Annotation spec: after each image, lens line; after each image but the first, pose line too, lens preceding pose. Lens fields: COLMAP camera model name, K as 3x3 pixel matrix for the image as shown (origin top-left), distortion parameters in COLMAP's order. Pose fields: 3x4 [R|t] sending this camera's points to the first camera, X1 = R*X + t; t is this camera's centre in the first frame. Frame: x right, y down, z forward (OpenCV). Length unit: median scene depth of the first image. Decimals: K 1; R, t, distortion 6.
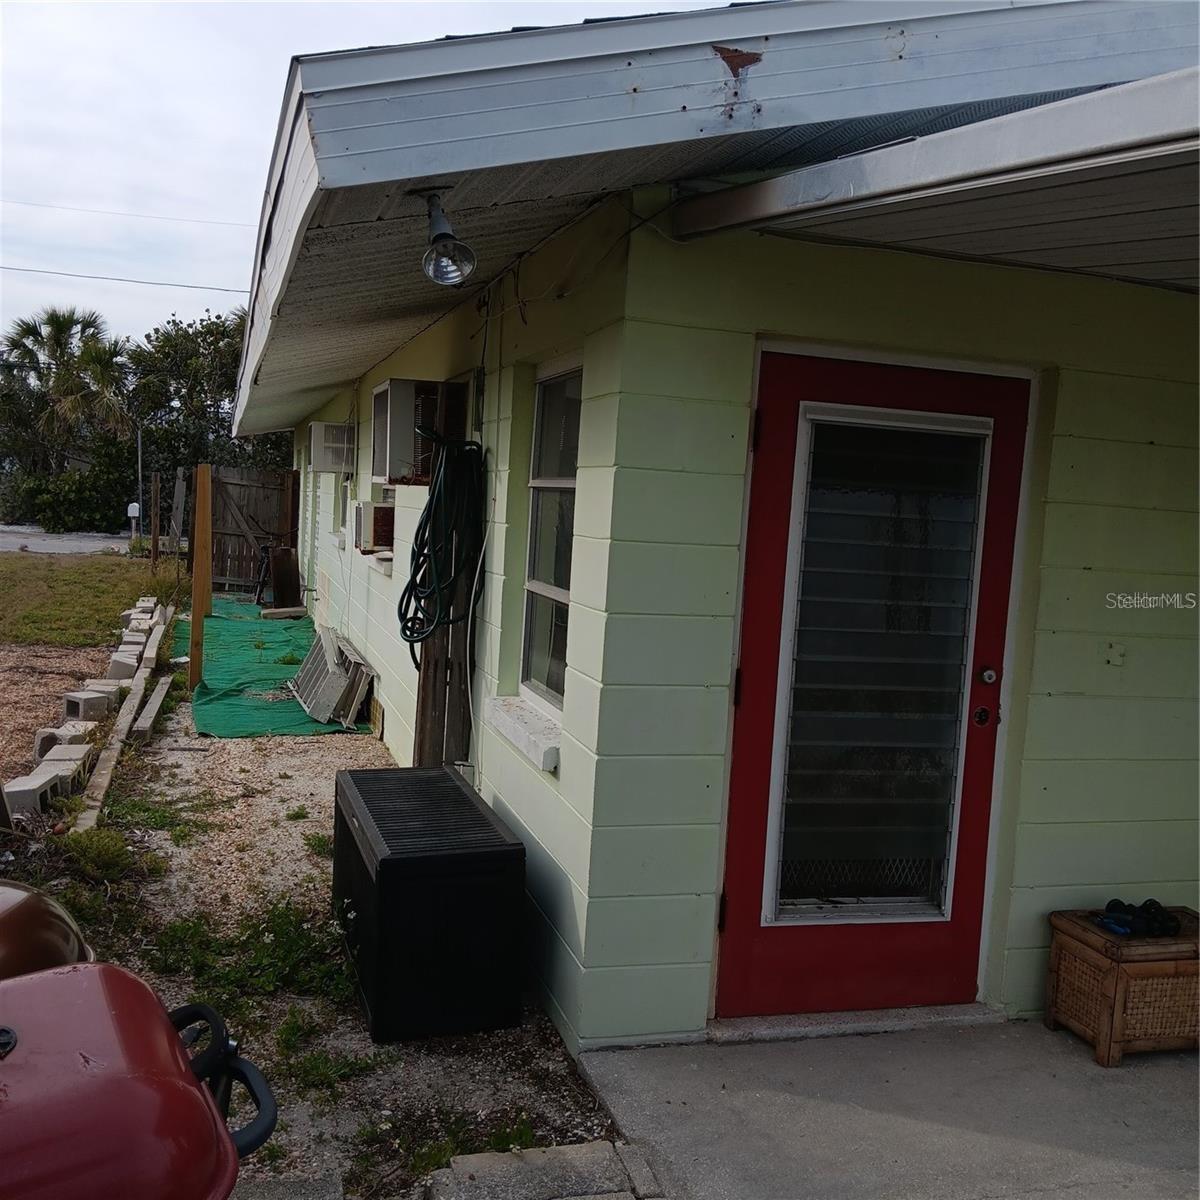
lens RADIAL K [[1281.2, 0, 600.0], [0, 1281.2, 600.0], [0, 0, 1]] dist [-0.017437, -0.050061]
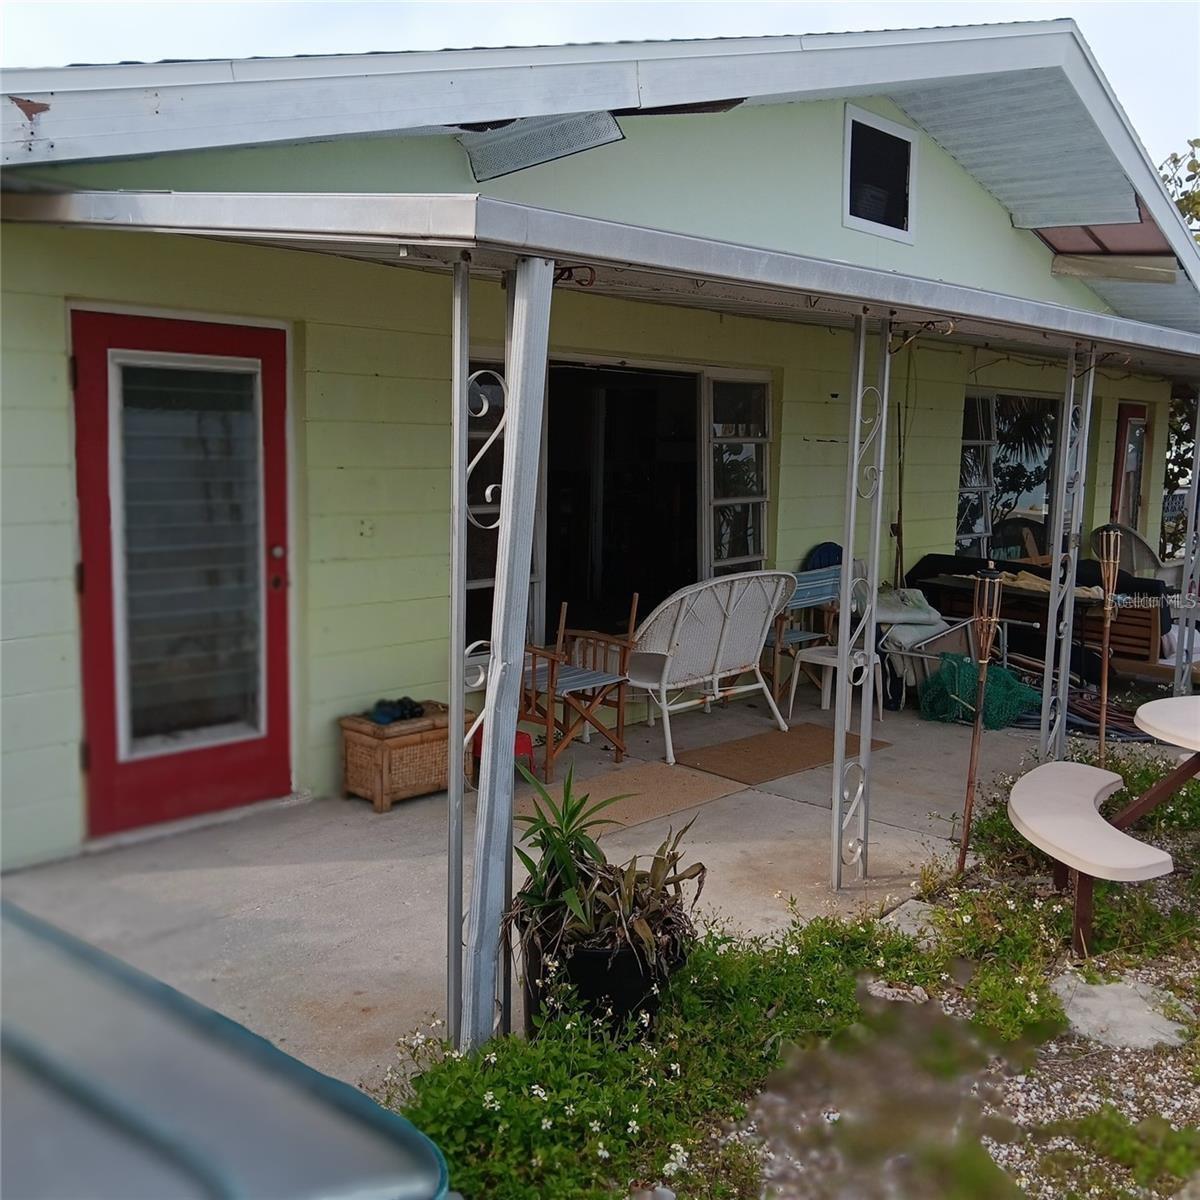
lens RADIAL K [[1323.2, 0, 600.0], [0, 1323.2, 600.0], [0, 0, 1]] dist [0.010339, 0.015441]
pose [[0.880018, -0.102917, 0.463656, -0.051872], [0.076028, 0.994176, 0.076375, 0.030909], [-0.468816, -0.031960, 0.882717, -0.415511]]
